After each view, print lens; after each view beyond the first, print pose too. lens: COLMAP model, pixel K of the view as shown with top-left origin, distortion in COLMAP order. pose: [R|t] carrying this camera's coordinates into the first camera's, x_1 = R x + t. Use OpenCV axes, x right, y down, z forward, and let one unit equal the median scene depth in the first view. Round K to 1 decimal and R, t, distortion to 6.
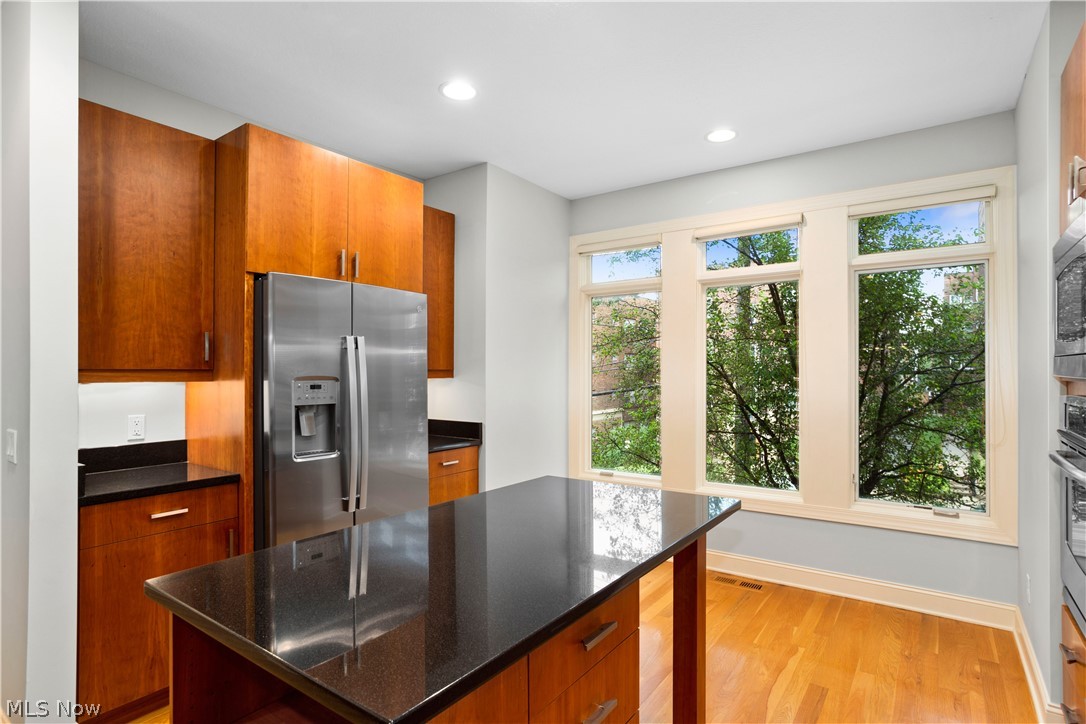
lens RADIAL K [[544.6, 0, 543.3], [0, 544.6, 367.0], [0, 0, 1]] dist [-0.023900, 0.001648]
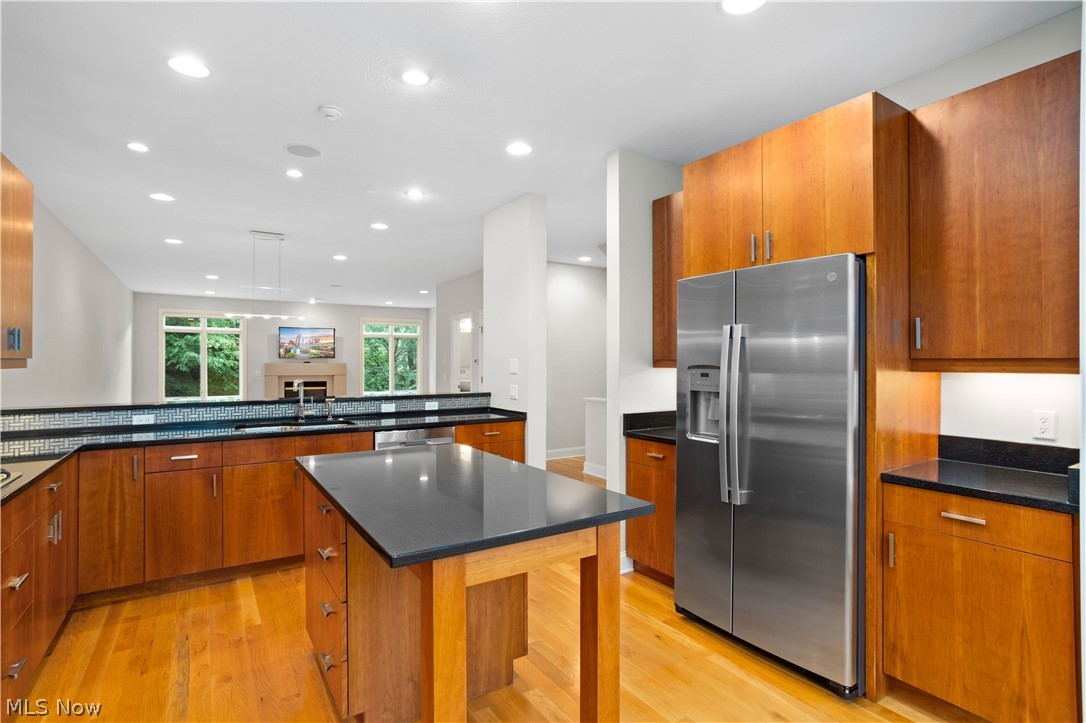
lens RADIAL K [[544.6, 0, 548.3], [0, 544.6, 361.1], [0, 0, 1]] dist [-0.023900, 0.001648]
pose [[-0.359401, 0.001084, -0.933183, 0.691490], [0.005162, 0.999986, -0.000826, 0.007023], [0.933169, -0.005114, -0.359401, 1.050824]]
